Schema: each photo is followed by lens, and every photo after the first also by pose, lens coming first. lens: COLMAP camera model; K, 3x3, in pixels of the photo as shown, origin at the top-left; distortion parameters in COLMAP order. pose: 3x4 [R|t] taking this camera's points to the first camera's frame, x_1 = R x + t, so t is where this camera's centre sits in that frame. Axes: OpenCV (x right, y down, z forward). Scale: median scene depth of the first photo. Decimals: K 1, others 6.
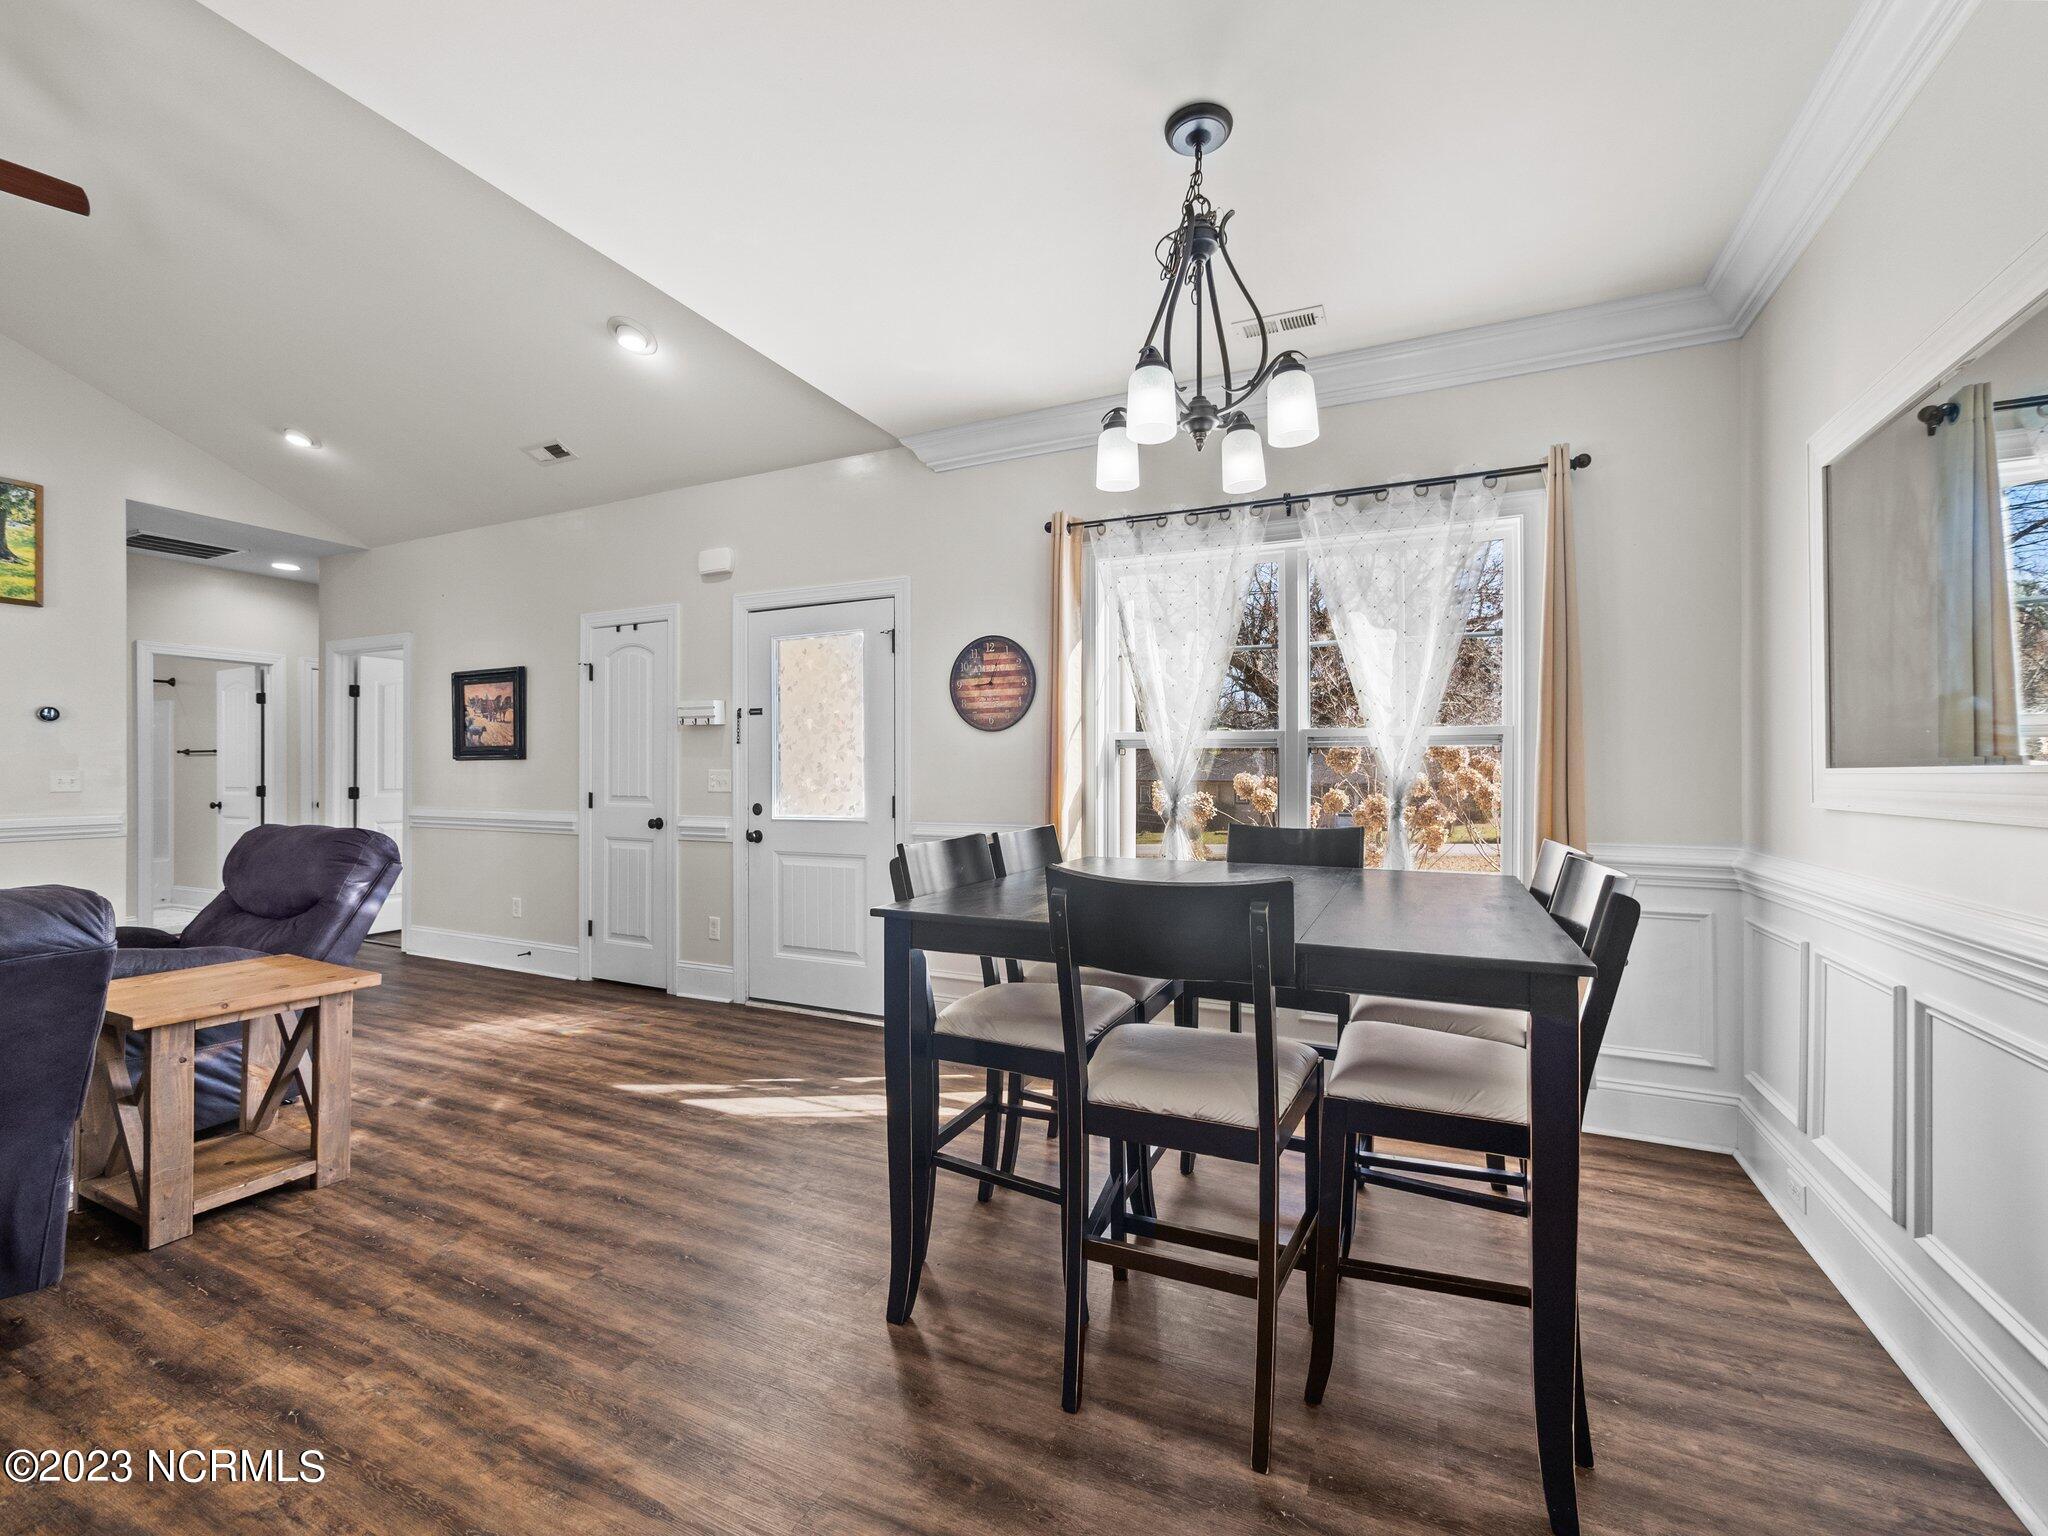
lens RADIAL K [[875.0, 0, 1012.3], [0, 875.0, 770.9], [0, 0, 1]] dist [-0.007048, 0.002796]
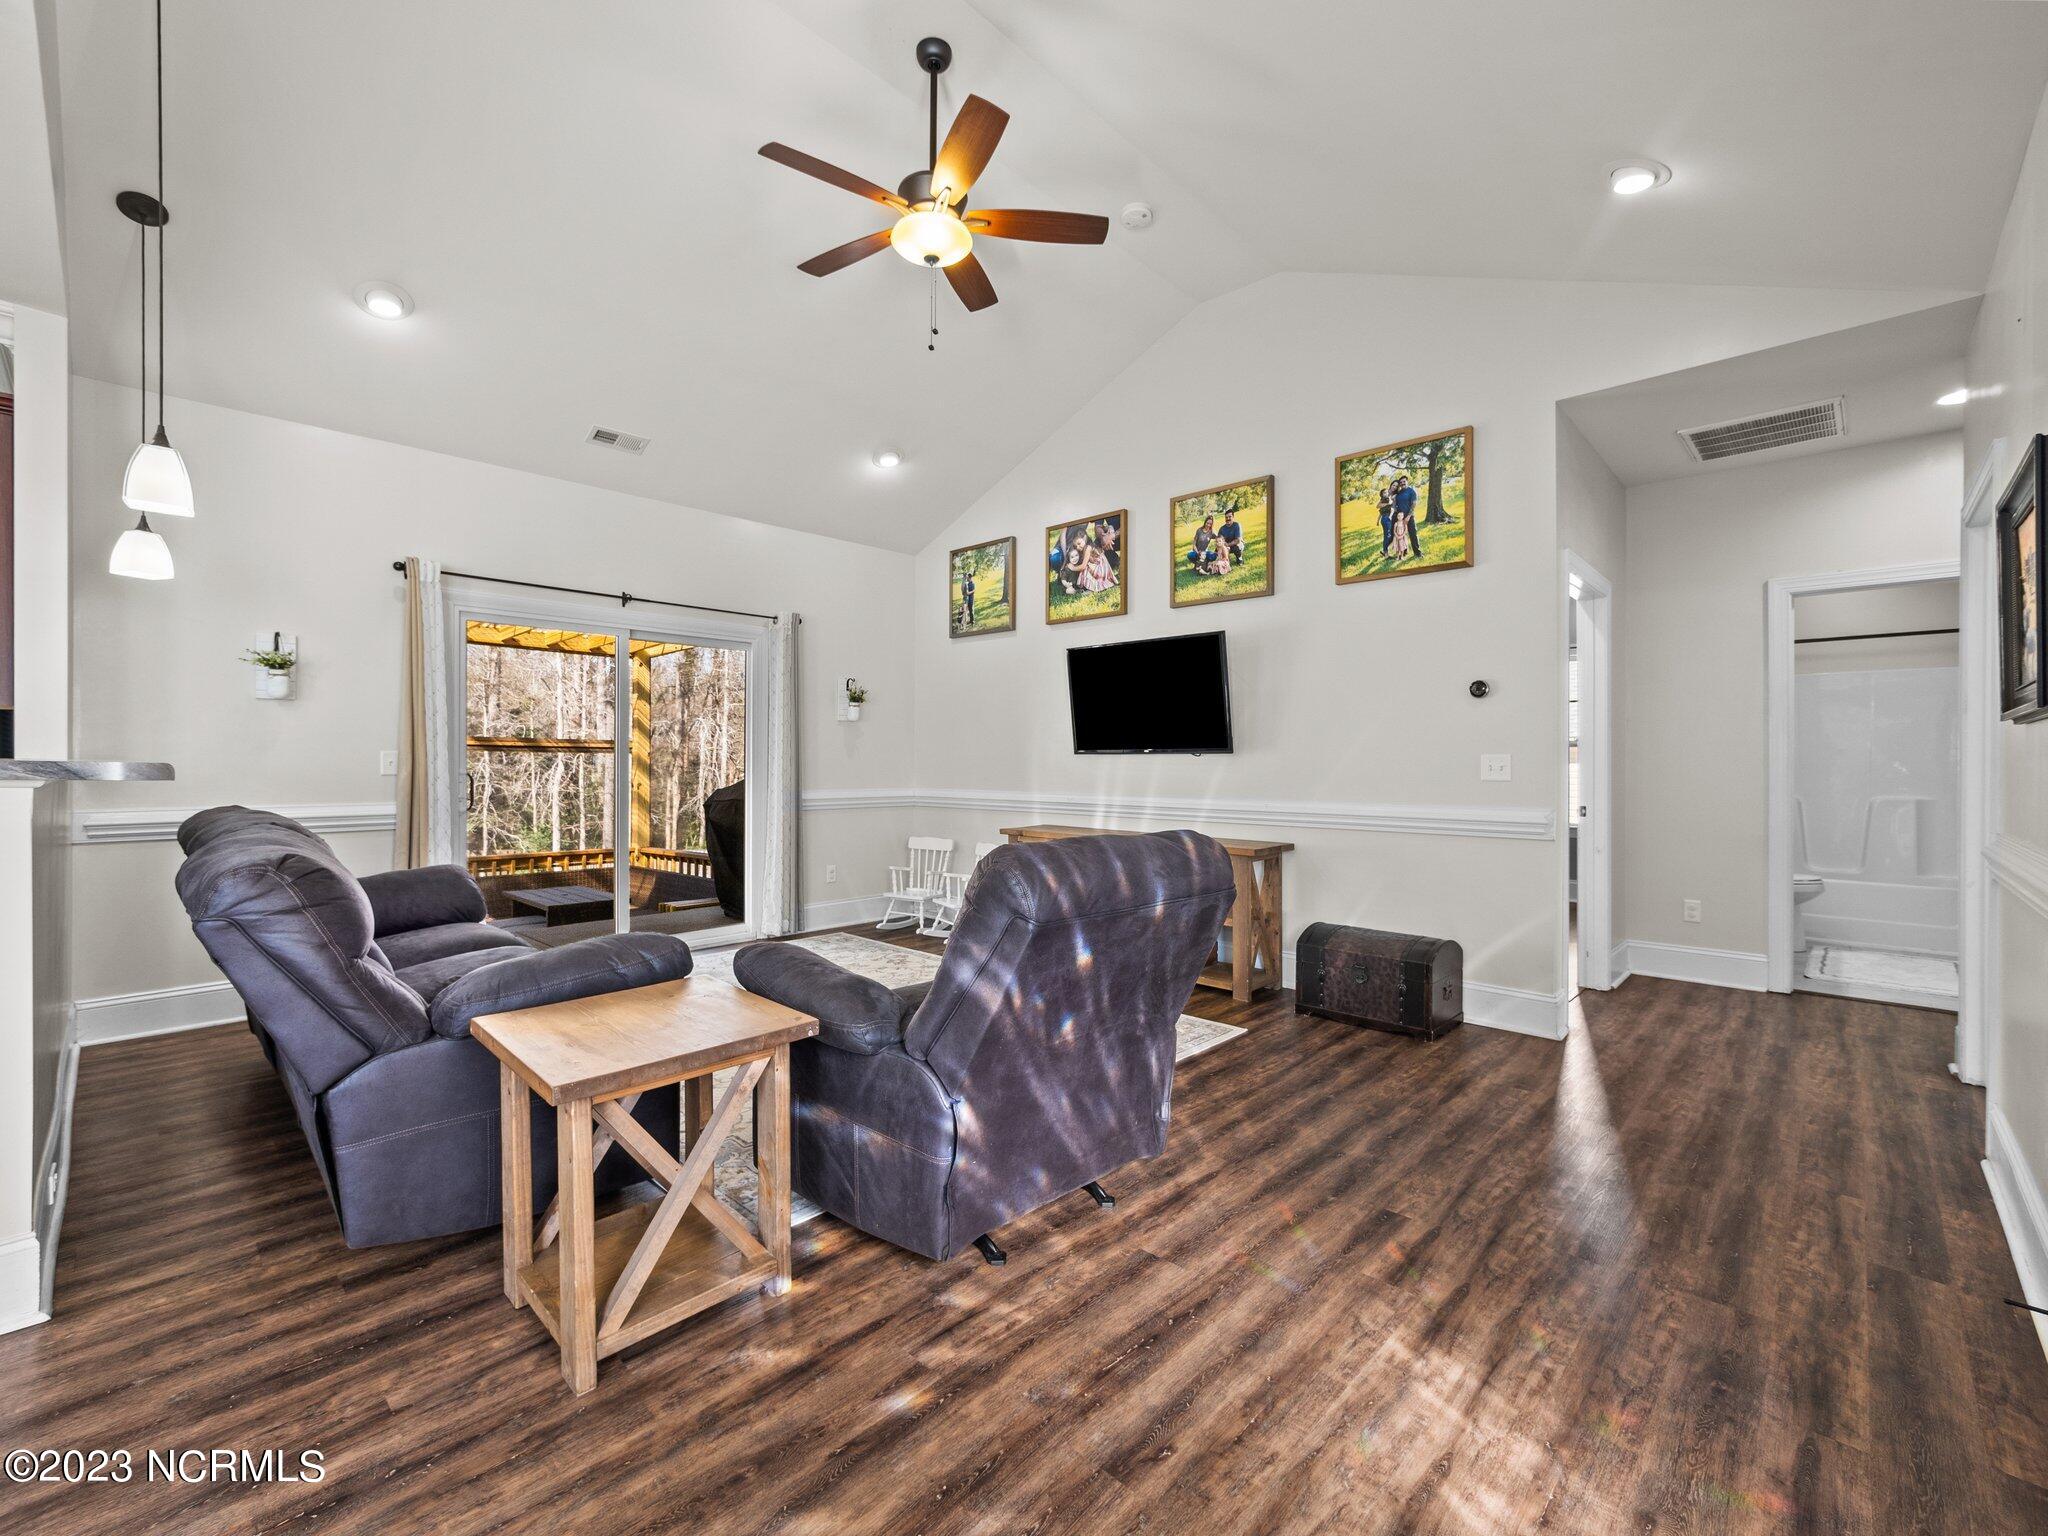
lens RADIAL K [[875.0, 0, 1019.8], [0, 875.0, 755.4], [0, 0, 1]] dist [-0.007048, 0.002796]
pose [[-0.305677, -0.001723, -0.952134, -0.170737], [0.000855, 0.999997, -0.002085, 0.003413], [0.952135, -0.001452, -0.305674, 0.983179]]
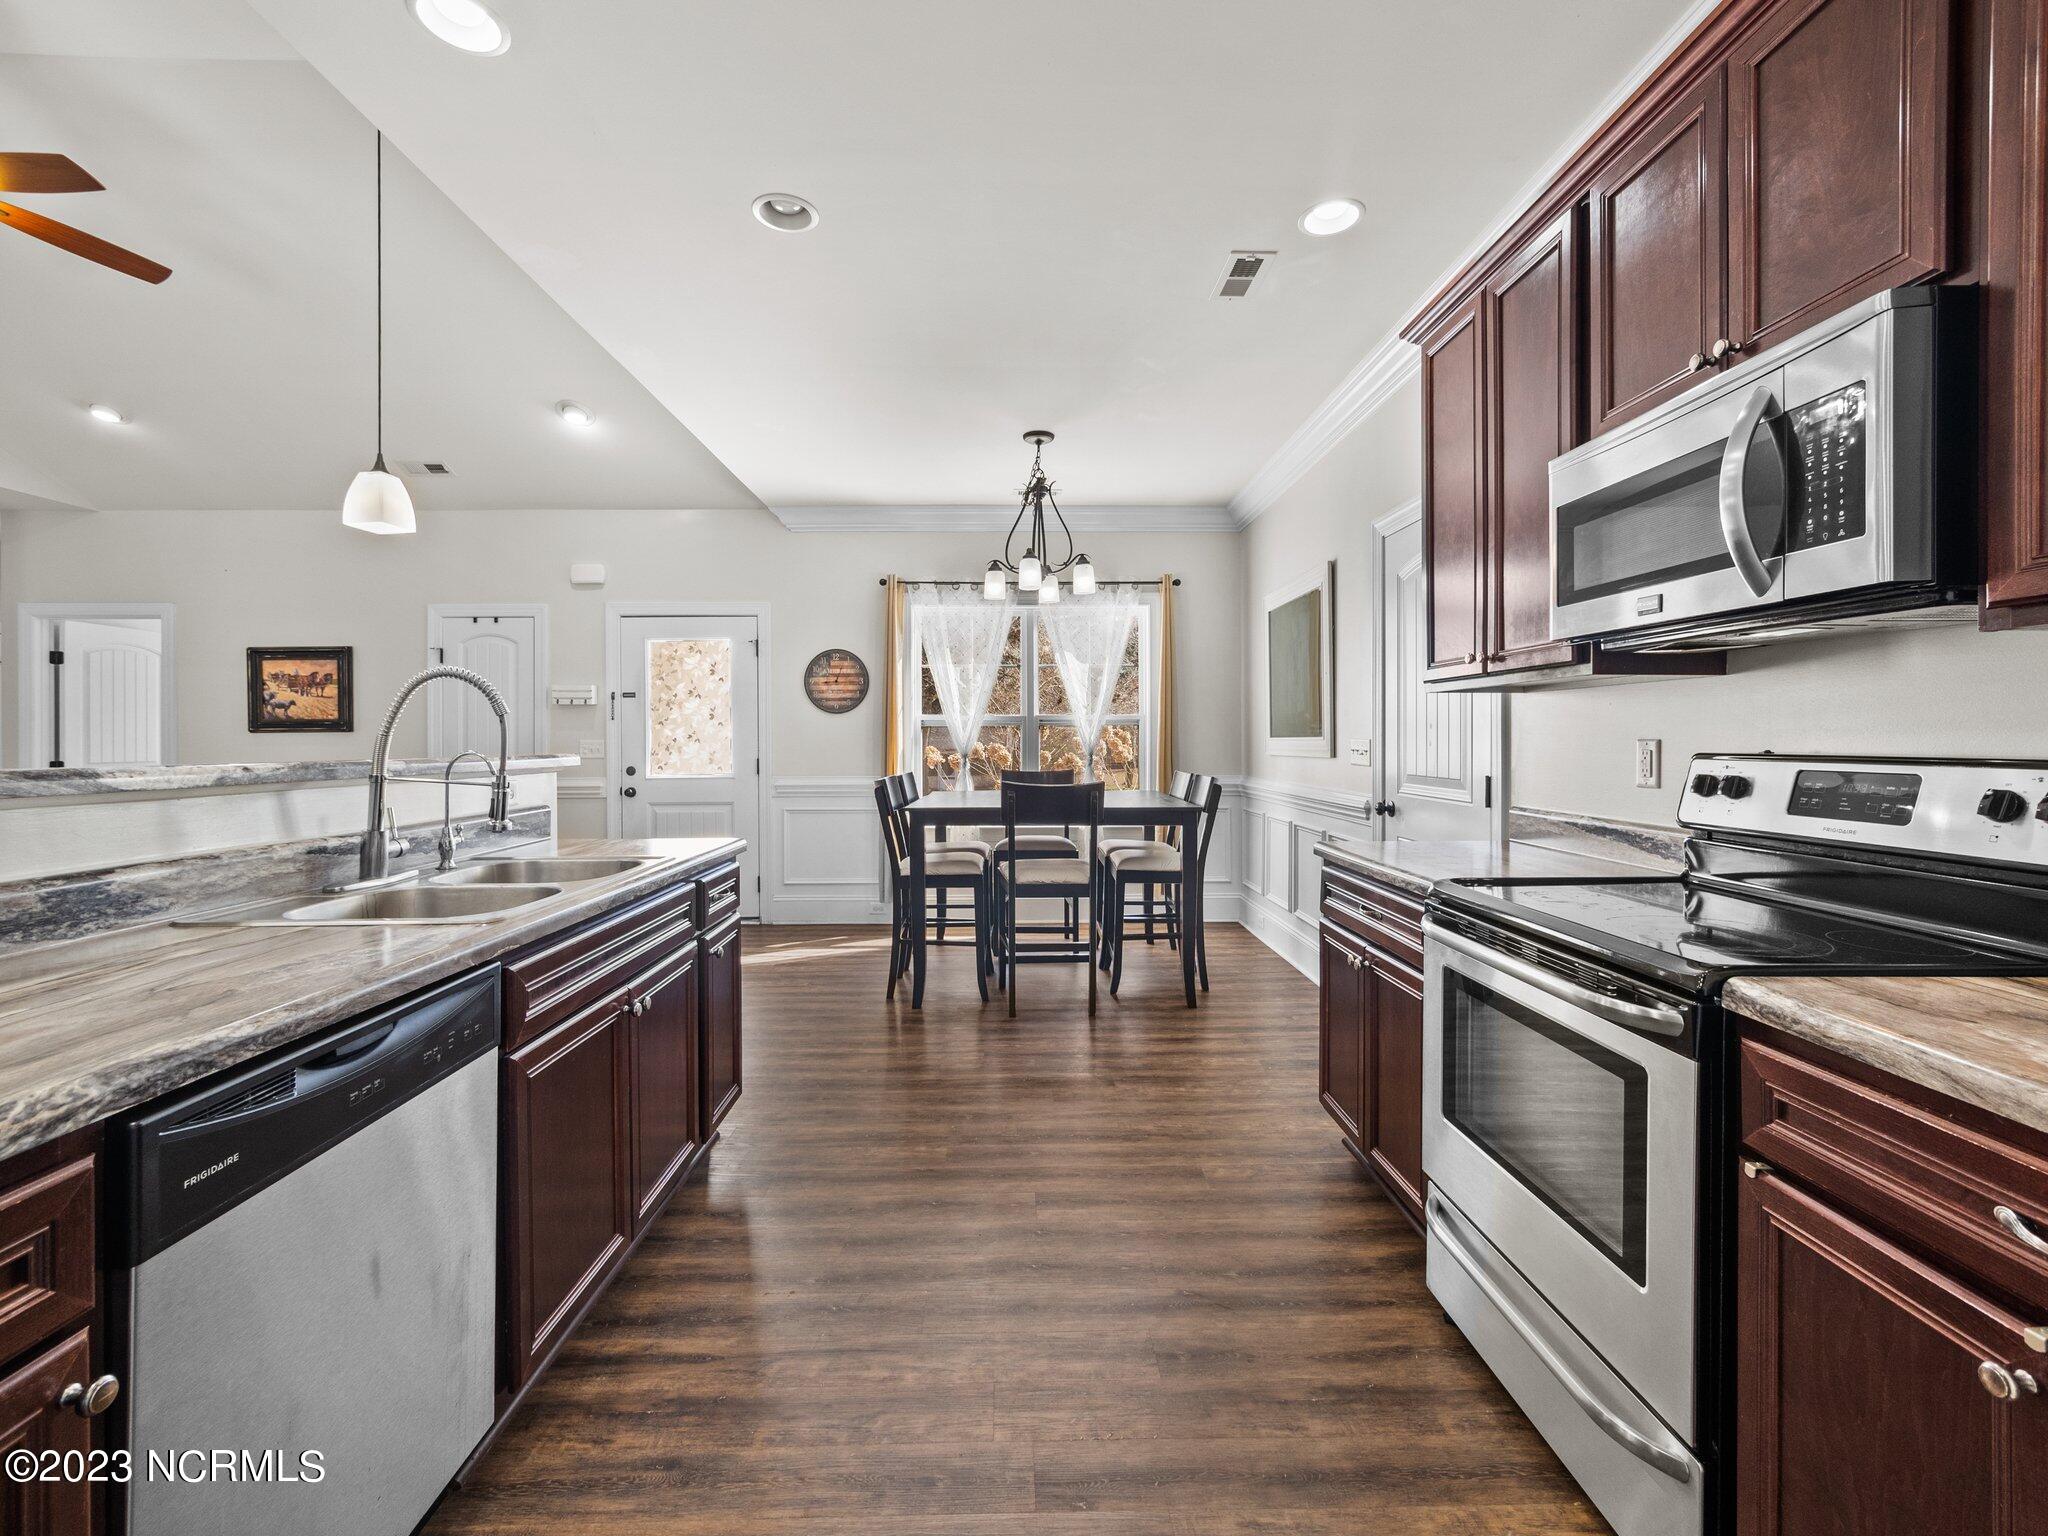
lens RADIAL K [[875.0, 0, 1001.6], [0, 875.0, 739.3], [0, 0, 1]] dist [-0.007048, 0.002796]
pose [[0.905895, -0.005067, 0.423471, -0.391075], [0.004082, 0.999986, 0.003232, -0.005709], [-0.423482, -0.001199, 0.905904, -0.448521]]
